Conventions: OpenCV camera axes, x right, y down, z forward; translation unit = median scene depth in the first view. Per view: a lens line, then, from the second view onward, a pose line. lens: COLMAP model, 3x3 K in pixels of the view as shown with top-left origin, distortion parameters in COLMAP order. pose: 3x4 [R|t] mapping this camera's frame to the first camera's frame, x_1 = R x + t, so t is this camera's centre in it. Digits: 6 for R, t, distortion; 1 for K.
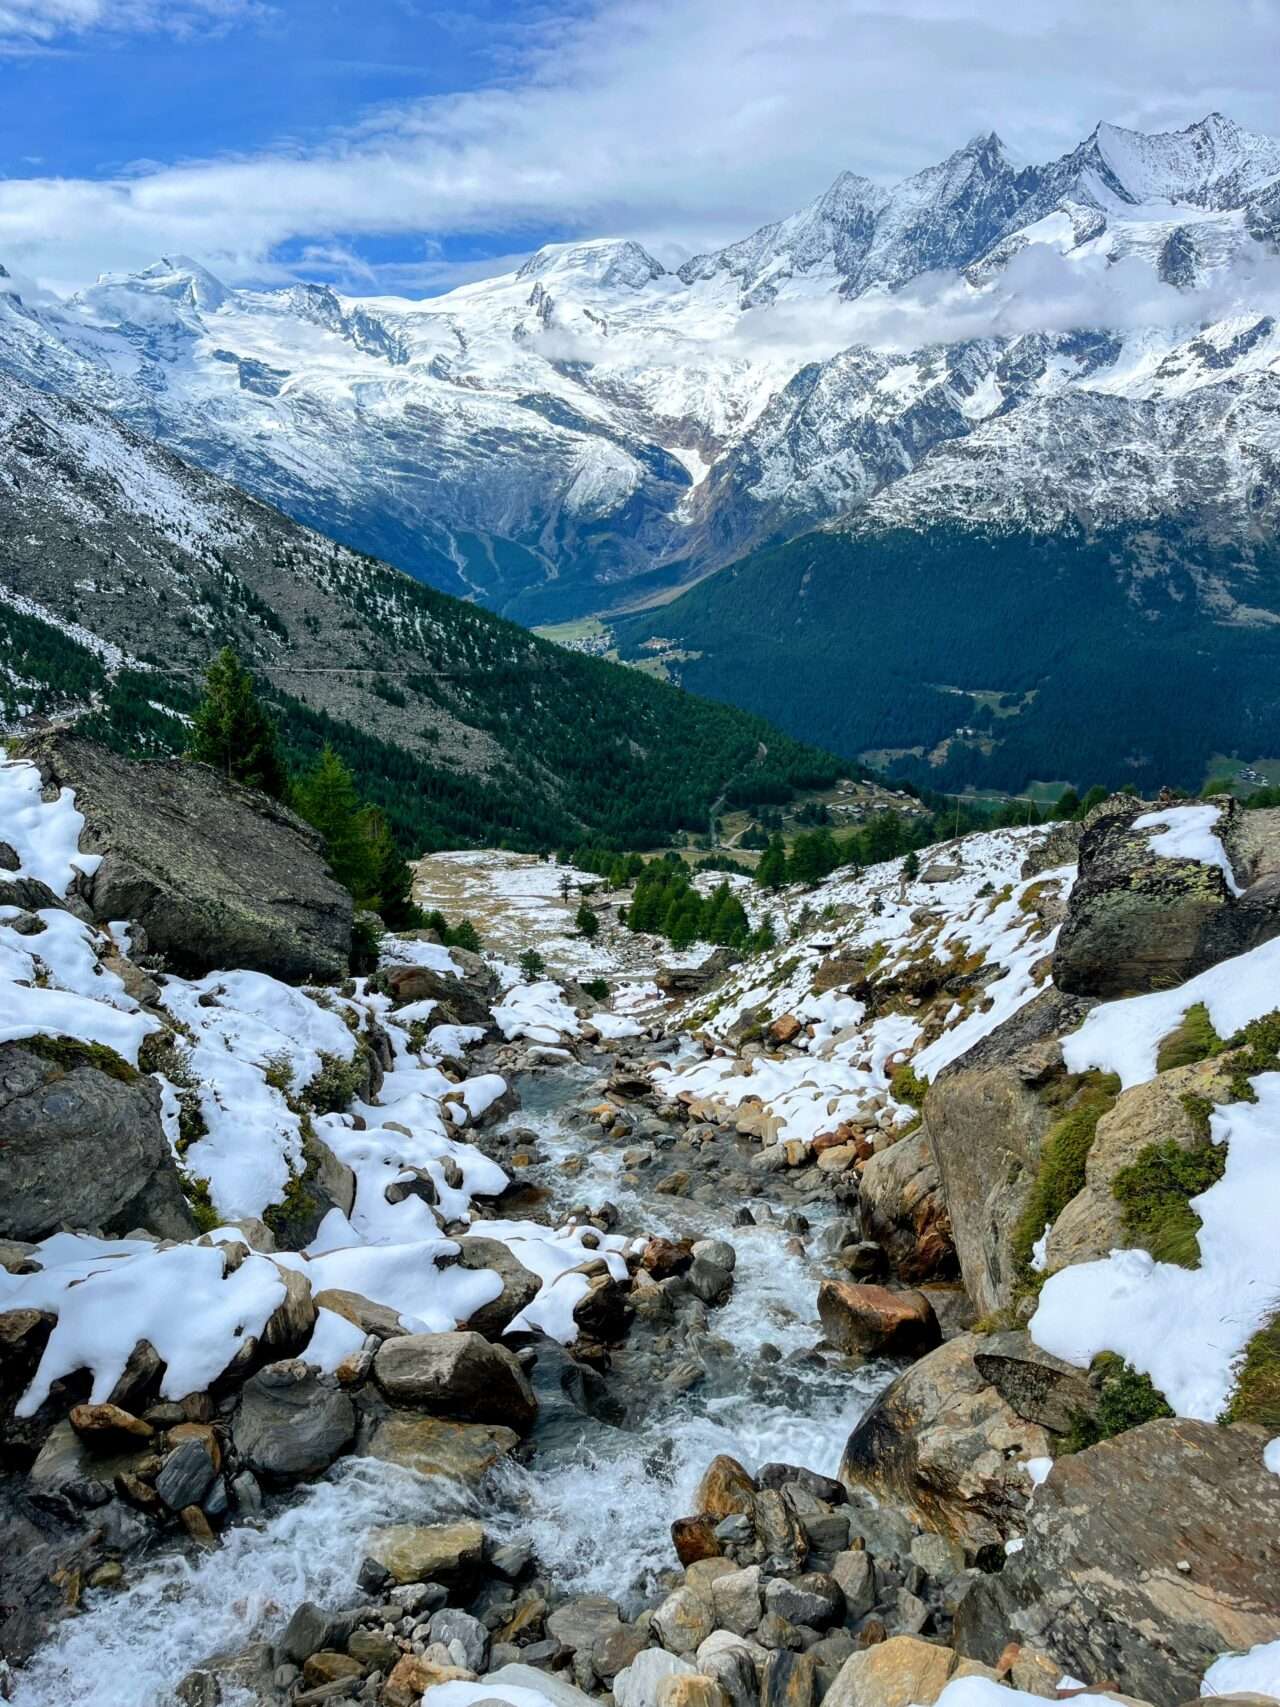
lens RADIAL K [[1382.4, 0, 663.0], [0, 1382.4, 842.8], [0, 0, 1]] dist [0.059598, 0.010813]
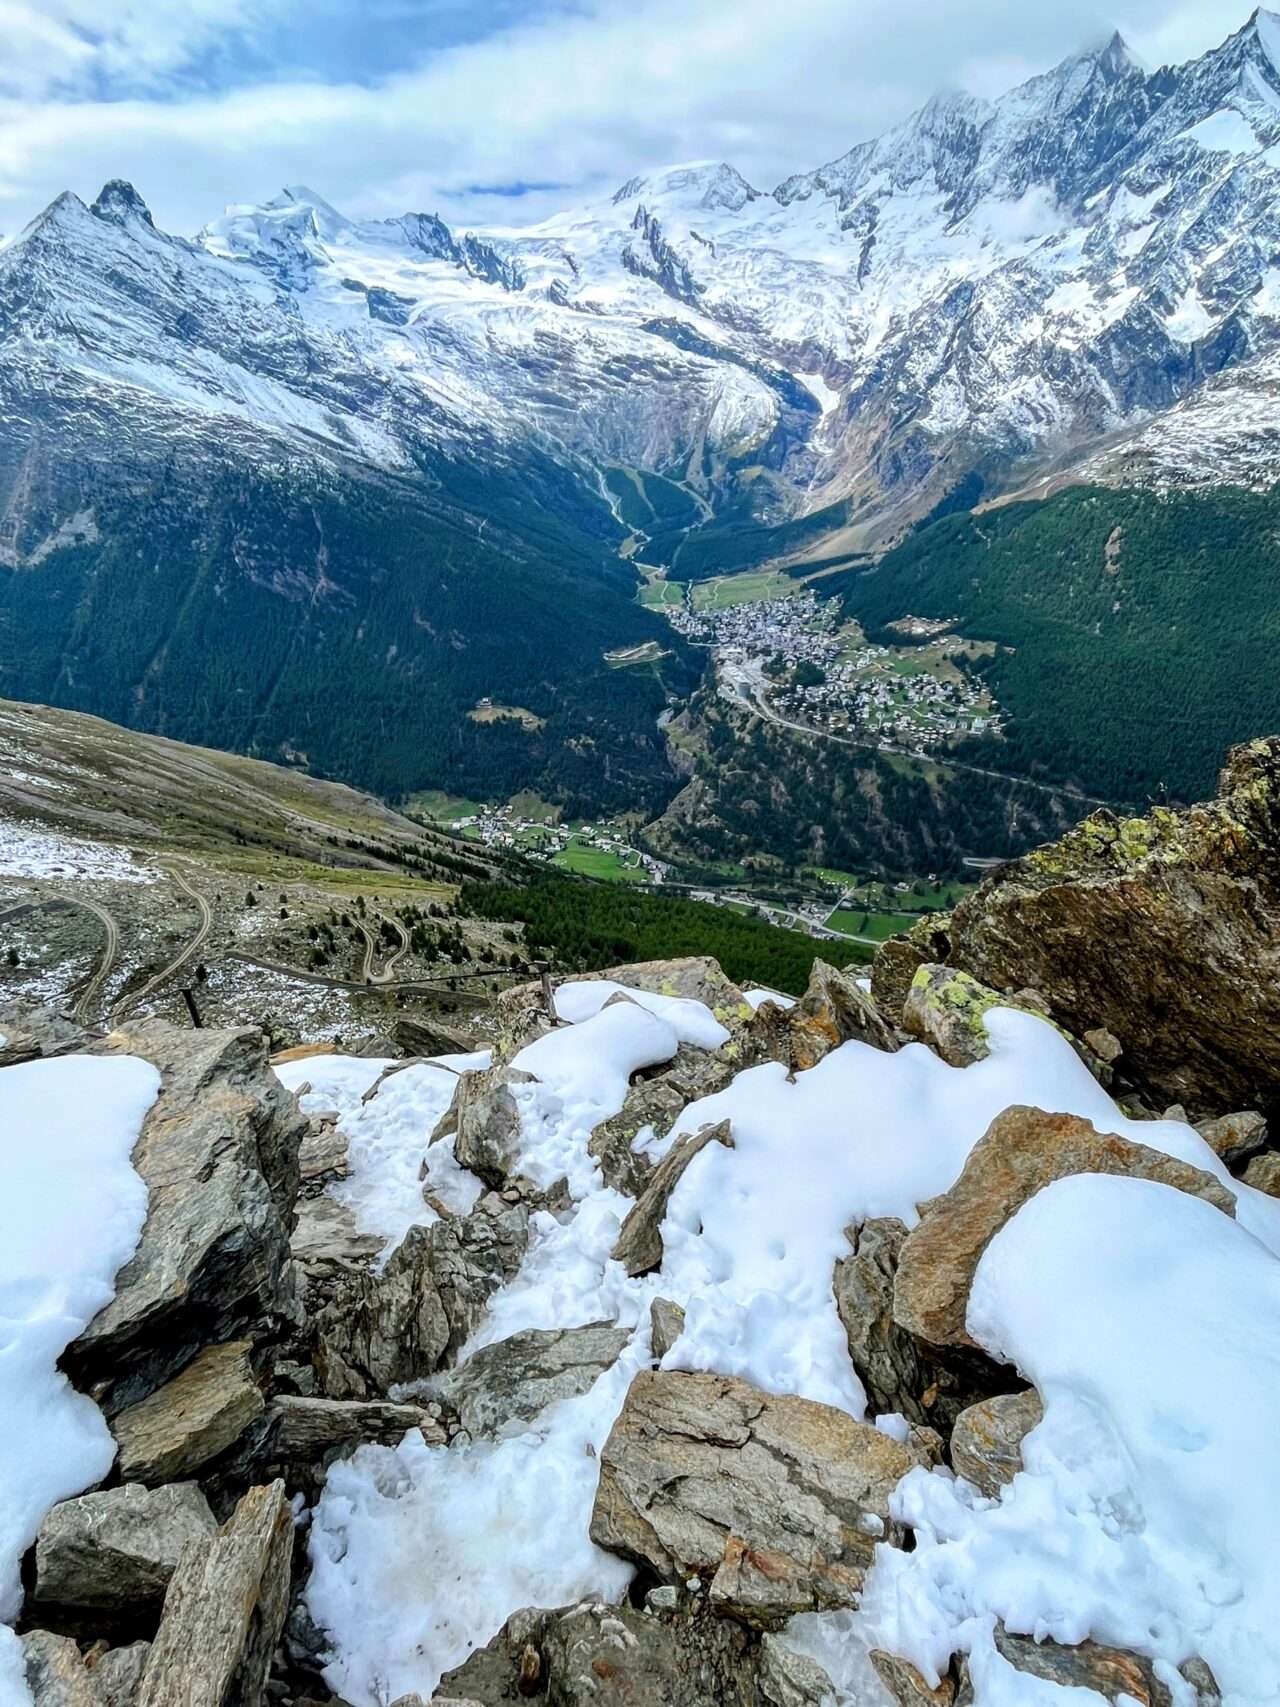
lens RADIAL K [[990.5, 0, 655.5], [0, 990.5, 858.4], [0, 0, 1]] dist [-0.001064, 0.007840]
pose [[0.999968, -0.007579, -0.002628, -0.099609], [0.007933, 0.982894, 0.184003, -0.070210], [0.001189, -0.184018, 0.982922, 0.222315]]
